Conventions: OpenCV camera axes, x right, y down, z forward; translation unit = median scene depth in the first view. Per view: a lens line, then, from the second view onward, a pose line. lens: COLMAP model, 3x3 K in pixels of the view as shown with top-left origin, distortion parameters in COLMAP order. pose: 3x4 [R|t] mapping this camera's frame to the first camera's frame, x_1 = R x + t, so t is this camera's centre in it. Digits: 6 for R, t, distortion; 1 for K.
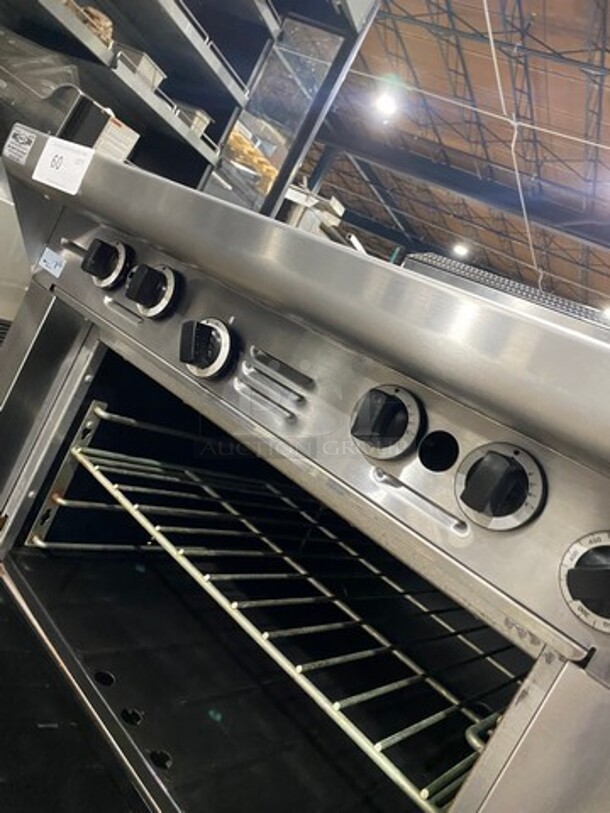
lens RADIAL K [[613.3, 0, 303.5], [0, 613.3, 405.0], [0, 0, 1]] dist [0.030513, -0.021679]
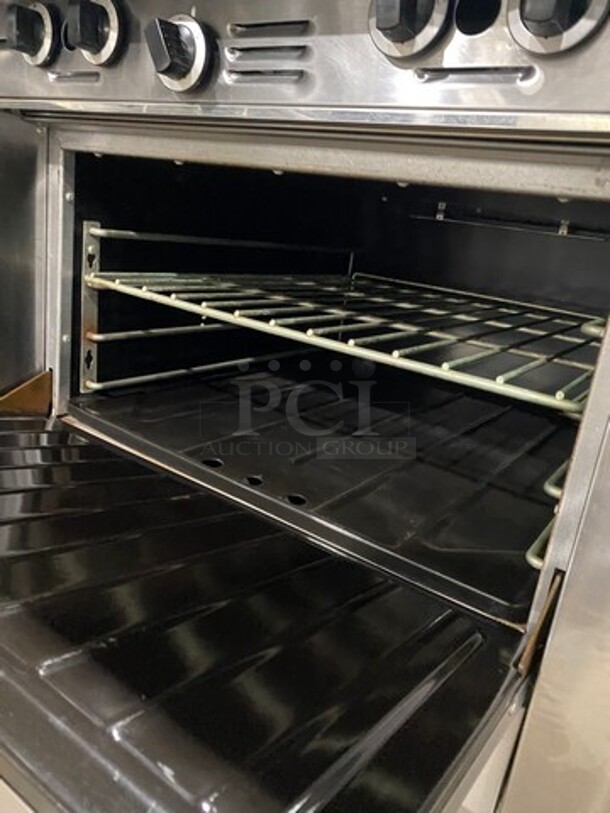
lens RADIAL K [[613.3, 0, 307.8], [0, 613.3, 409.0], [0, 0, 1]] dist [0.030513, -0.021679]
pose [[0.938821, -0.343018, -0.030887, -0.095727], [0.342360, 0.919726, 0.192078, 0.191284], [-0.037478, -0.190901, 0.980894, 0.025544]]
